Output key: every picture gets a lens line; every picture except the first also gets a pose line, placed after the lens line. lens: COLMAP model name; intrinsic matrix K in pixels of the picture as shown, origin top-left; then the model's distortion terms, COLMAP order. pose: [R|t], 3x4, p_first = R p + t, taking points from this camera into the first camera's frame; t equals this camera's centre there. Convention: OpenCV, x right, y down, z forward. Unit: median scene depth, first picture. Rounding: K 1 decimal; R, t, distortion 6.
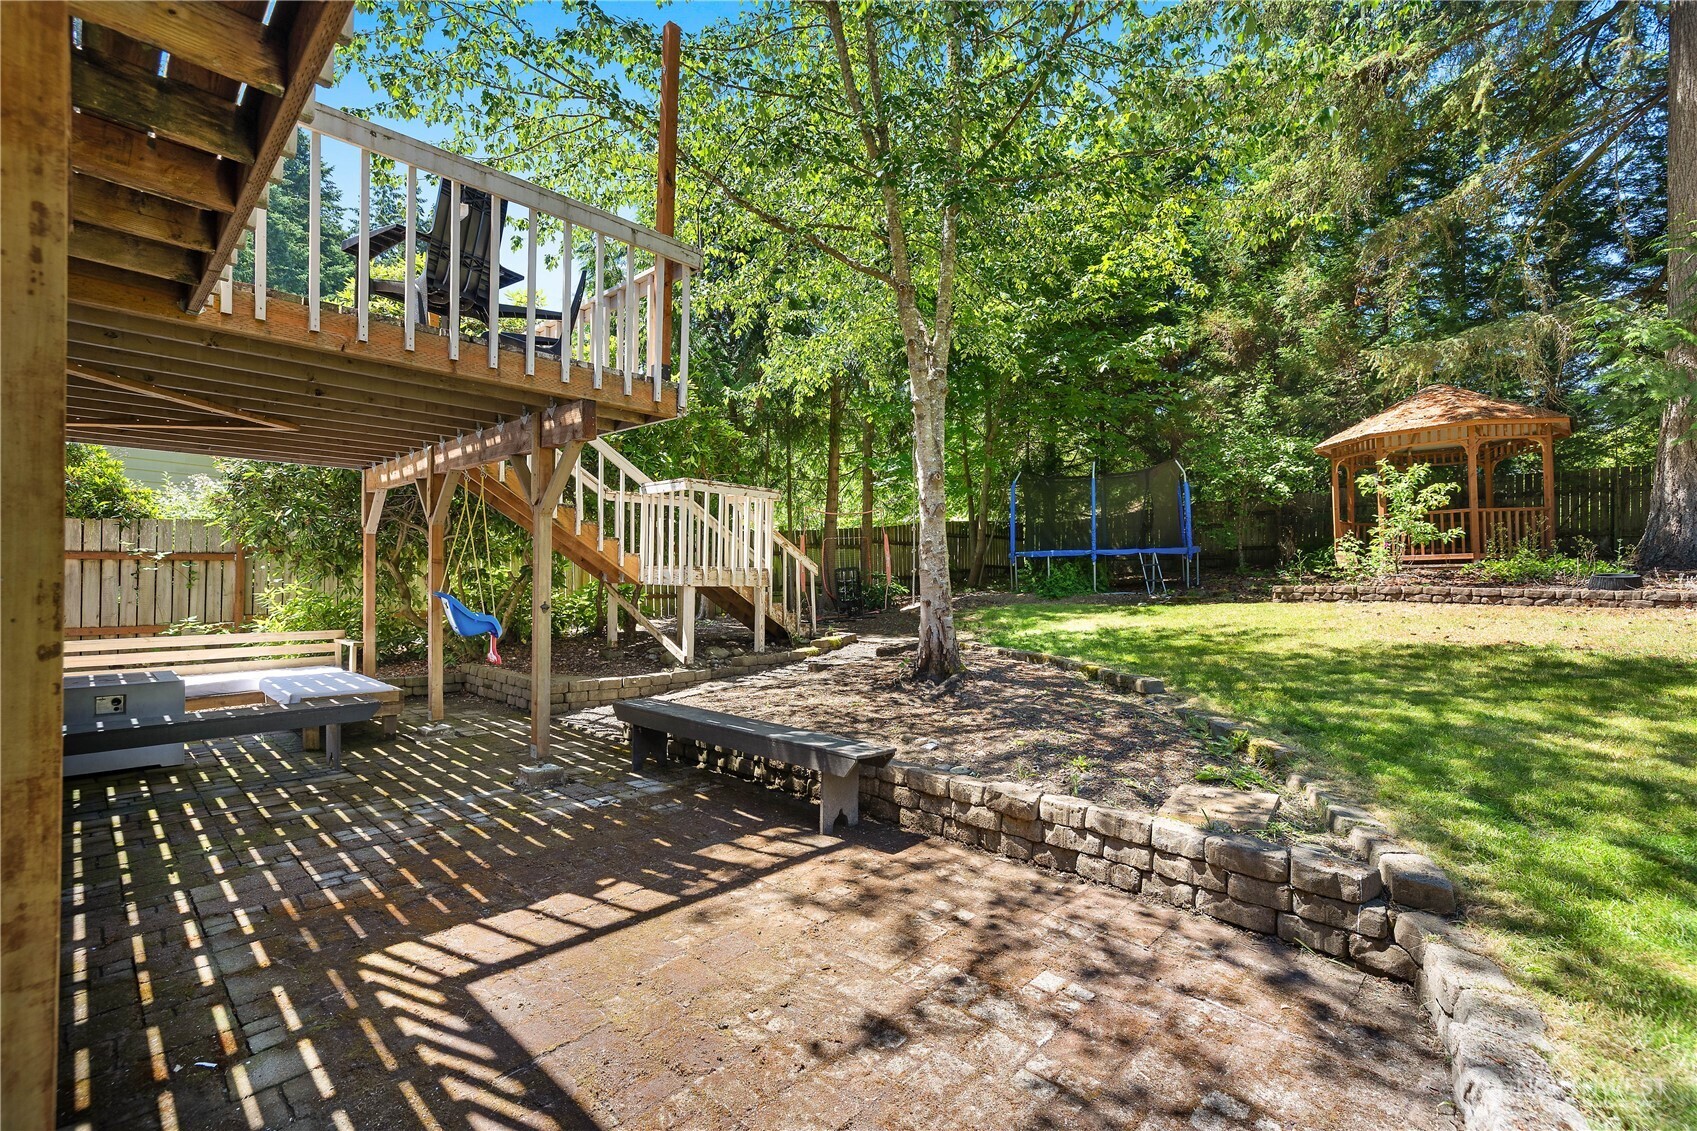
lens RADIAL K [[731.6, 0, 850.1], [0, 731.6, 564.4], [0, 0, 1]] dist [-0.002914, 0.000497]
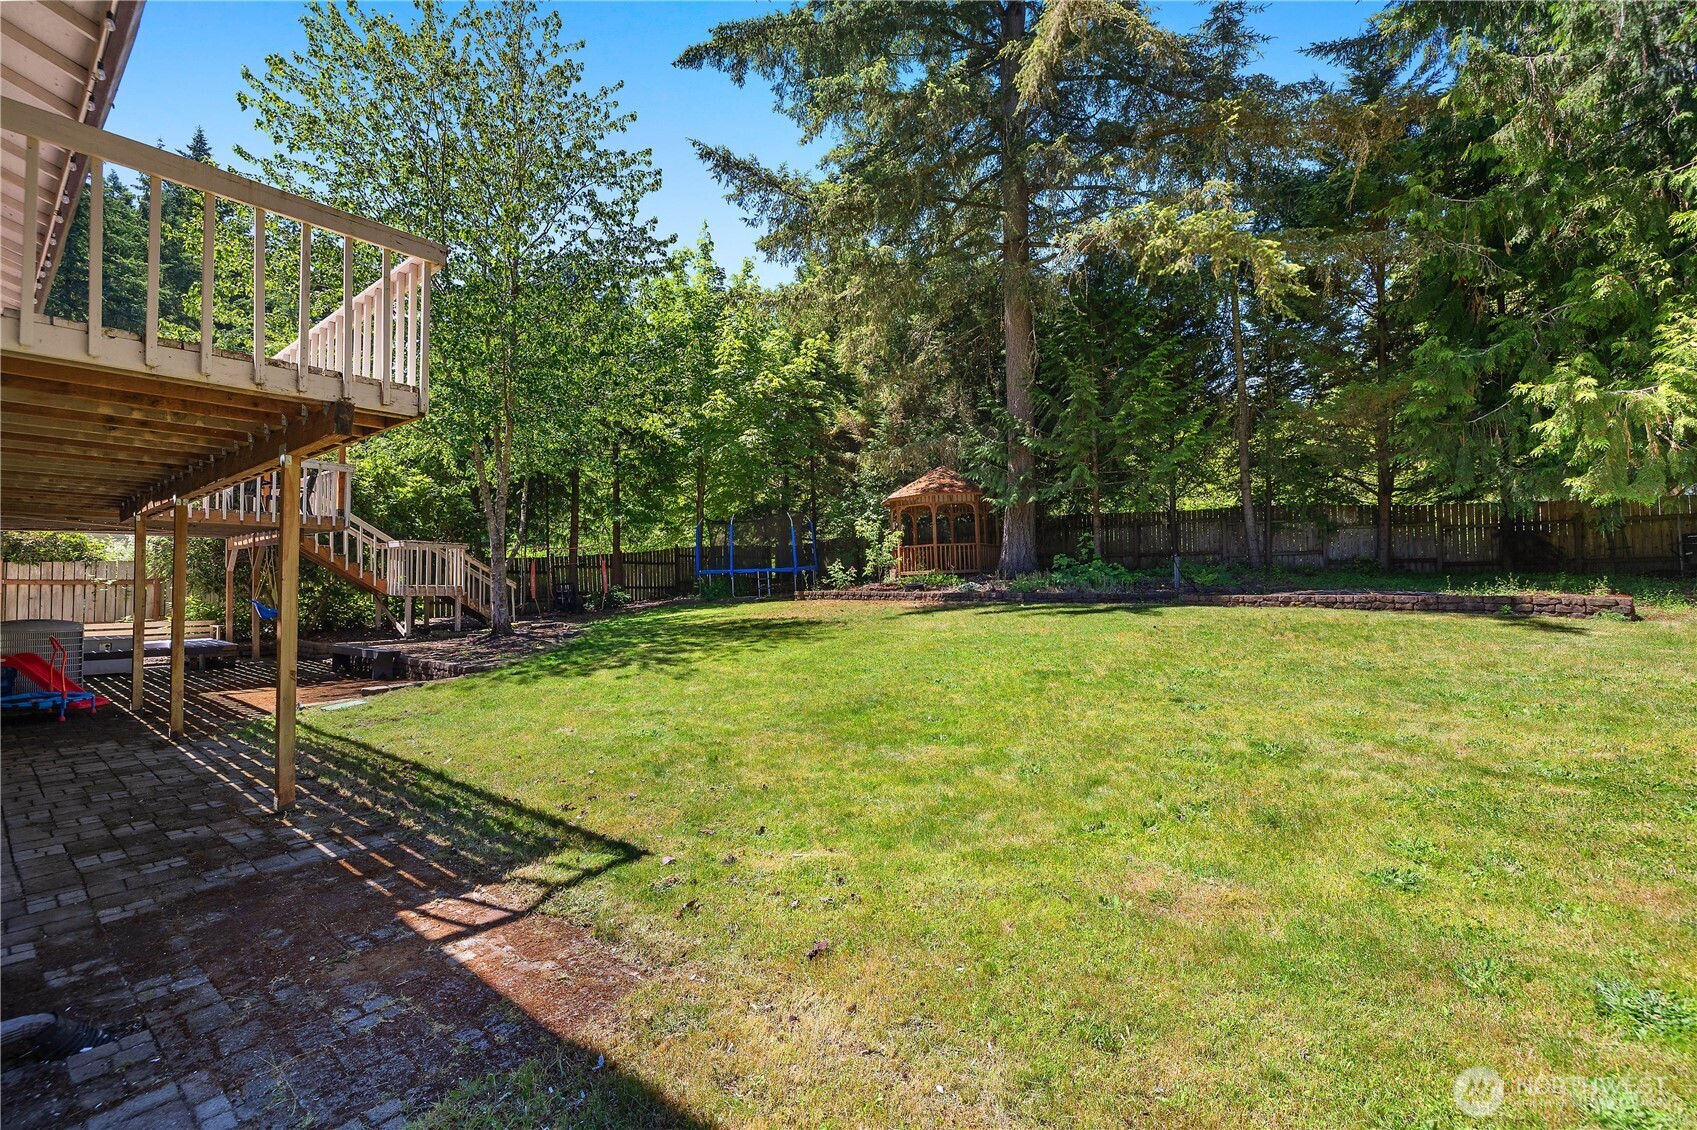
lens RADIAL K [[697.0, 0, 845.9], [0, 697.0, 578.9], [0, 0, 1]] dist [-0.001700, -0.000100]
pose [[0.996864, -0.010124, 0.078489, 0.695295], [0.008884, 0.999830, 0.016135, -0.031044], [-0.078639, -0.015388, 0.996784, -0.815039]]
